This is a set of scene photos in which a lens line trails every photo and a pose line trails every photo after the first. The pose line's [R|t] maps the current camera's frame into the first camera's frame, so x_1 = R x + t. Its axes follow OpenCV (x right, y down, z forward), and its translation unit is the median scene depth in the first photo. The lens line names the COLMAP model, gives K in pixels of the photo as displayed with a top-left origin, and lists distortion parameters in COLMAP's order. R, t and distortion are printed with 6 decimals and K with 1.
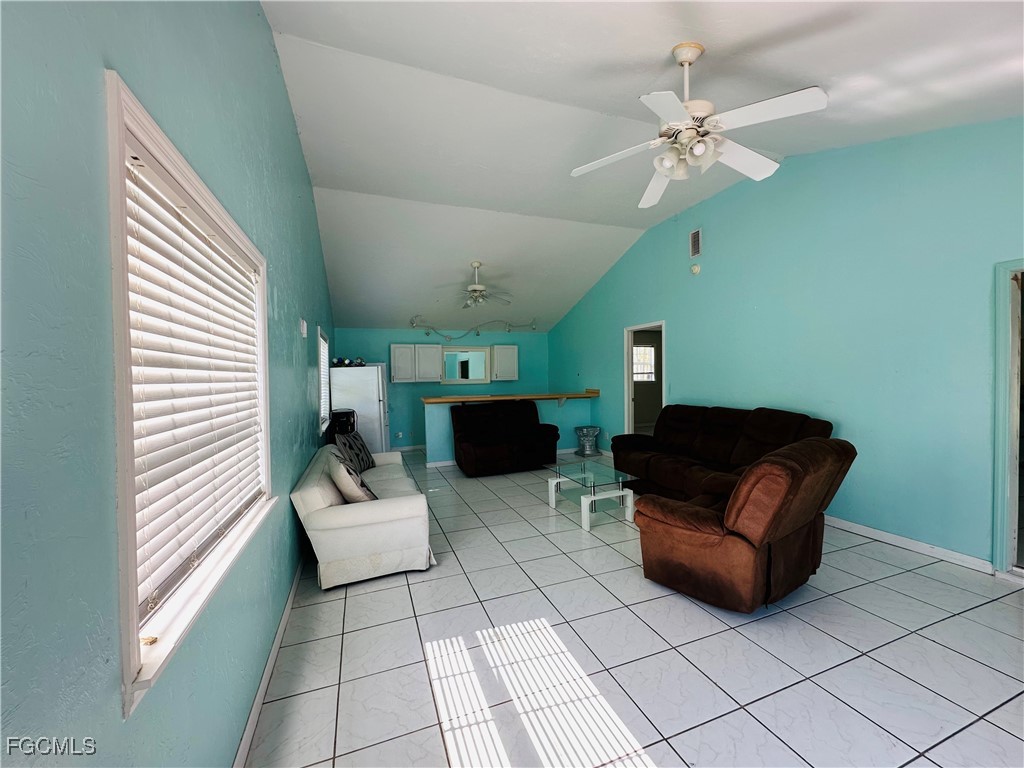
lens RADIAL K [[408.0, 0, 511.7], [0, 408.0, 383.4], [0, 0, 1]] dist [0.000439, 0.000891]
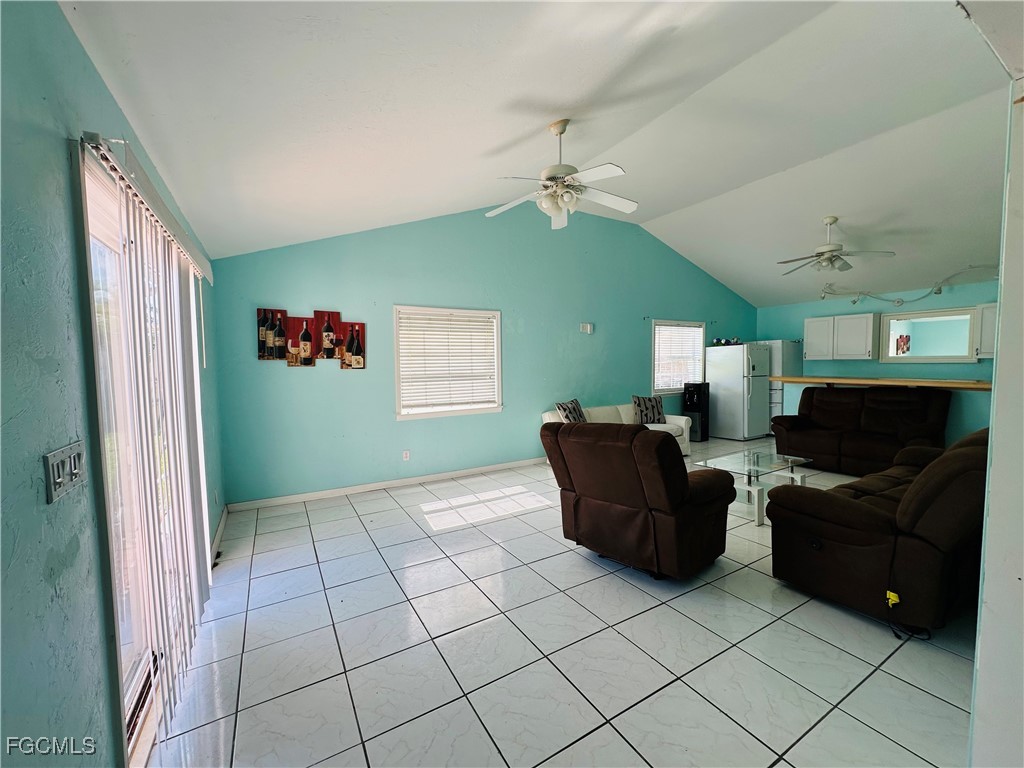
lens RADIAL K [[408.0, 0, 513.4], [0, 408.0, 385.5], [0, 0, 1]] dist [0.000439, 0.000891]
pose [[0.188269, 0.074640, -0.979277, 0.640718], [-0.006202, 0.997178, 0.074812, -0.011364], [0.982098, -0.008012, 0.188201, 0.204914]]
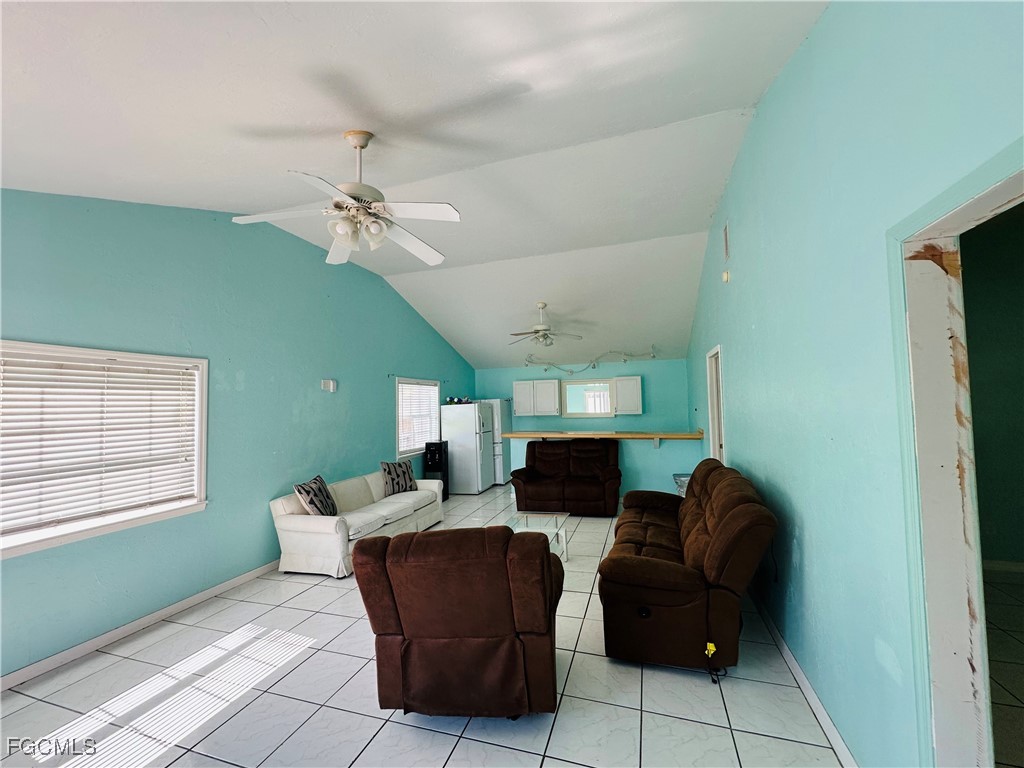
lens RADIAL K [[408.0, 0, 510.6], [0, 408.0, 385.4], [0, 0, 1]] dist [0.000439, 0.000891]
pose [[0.785081, -0.029160, -0.618707, 0.487801], [-0.002048, 0.998764, -0.049670, -0.036990], [0.619390, 0.040262, 0.784050, 0.153461]]
